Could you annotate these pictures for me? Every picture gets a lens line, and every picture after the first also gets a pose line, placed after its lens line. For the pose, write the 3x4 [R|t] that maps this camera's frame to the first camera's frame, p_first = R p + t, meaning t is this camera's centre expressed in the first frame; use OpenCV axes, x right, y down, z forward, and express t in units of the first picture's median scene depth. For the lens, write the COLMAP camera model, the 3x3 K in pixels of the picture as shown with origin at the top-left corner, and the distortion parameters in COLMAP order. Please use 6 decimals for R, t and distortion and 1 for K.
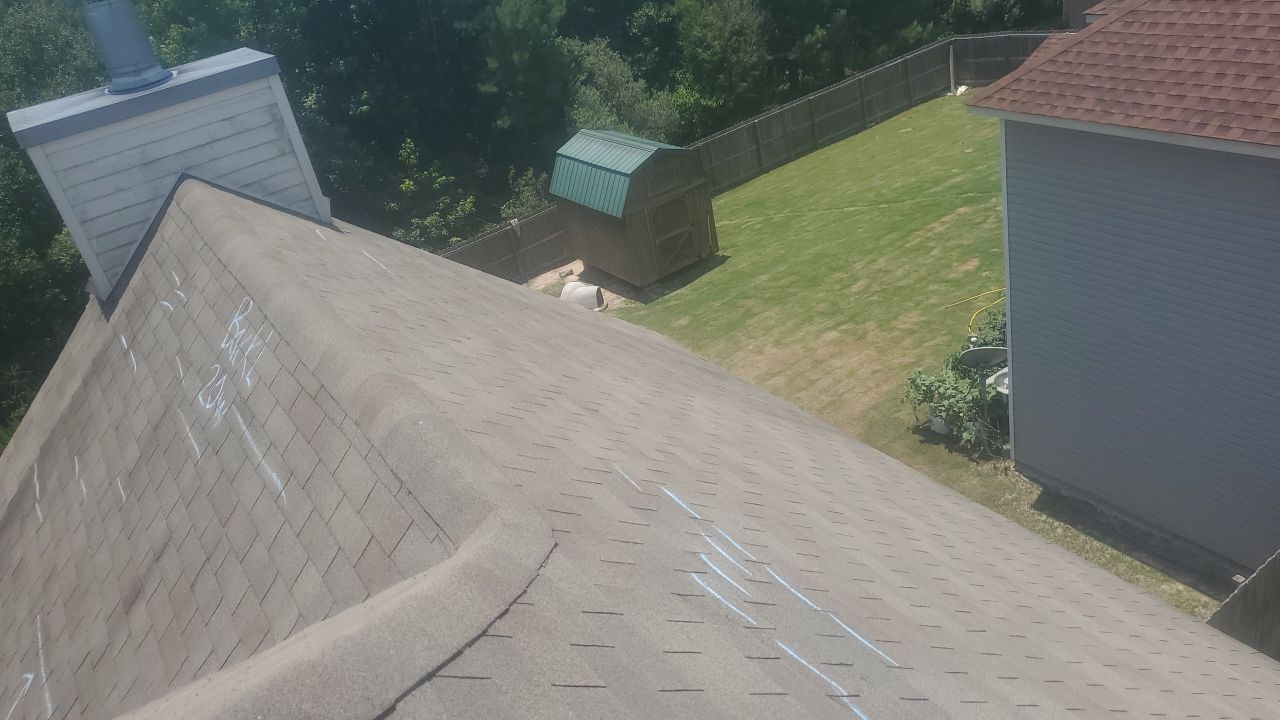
lens RADIAL K [[971.7, 0, 620.4], [0, 971.7, 413.2], [0, 0, 1]] dist [-0.007838, -0.001429]
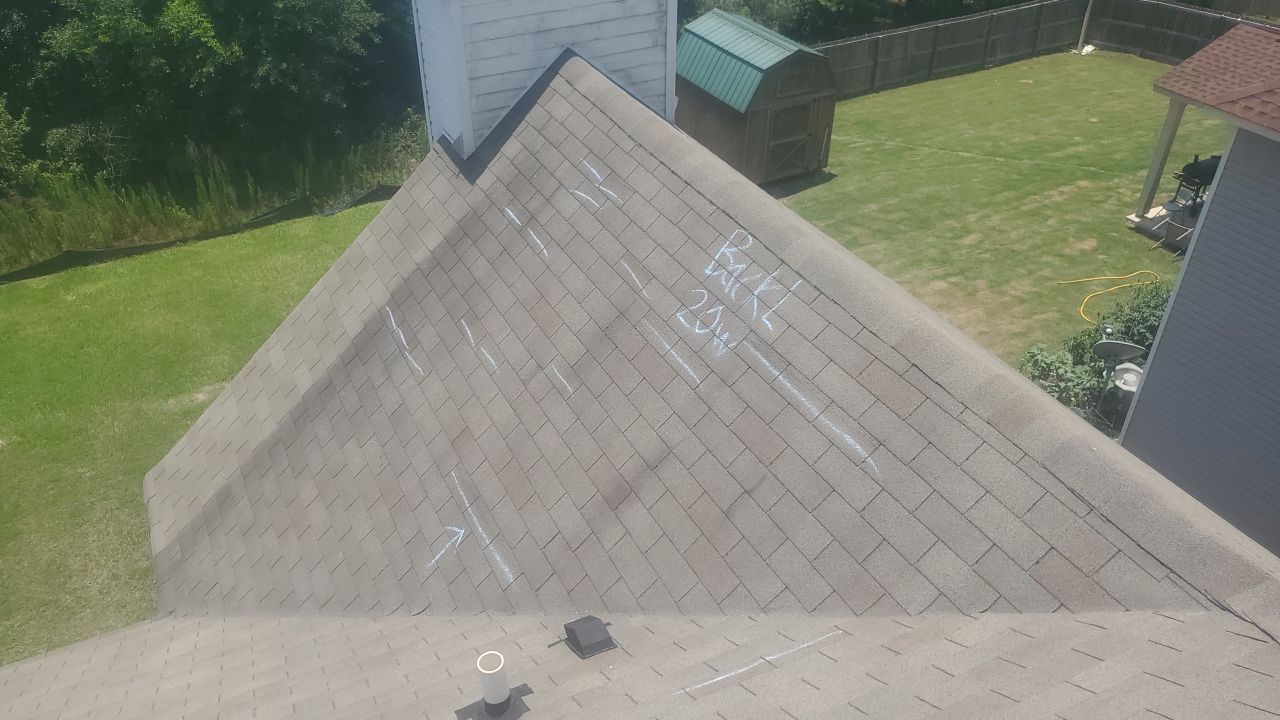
lens RADIAL K [[993.3, 0, 596.9], [0, 993.3, 393.7], [0, 0, 1]] dist [-0.058026, 0.116636]
pose [[0.976071, 0.213910, 0.039080, -0.124894], [-0.217016, 0.969618, 0.112894, -0.008696], [-0.013744, -0.118674, 0.992838, -0.012319]]
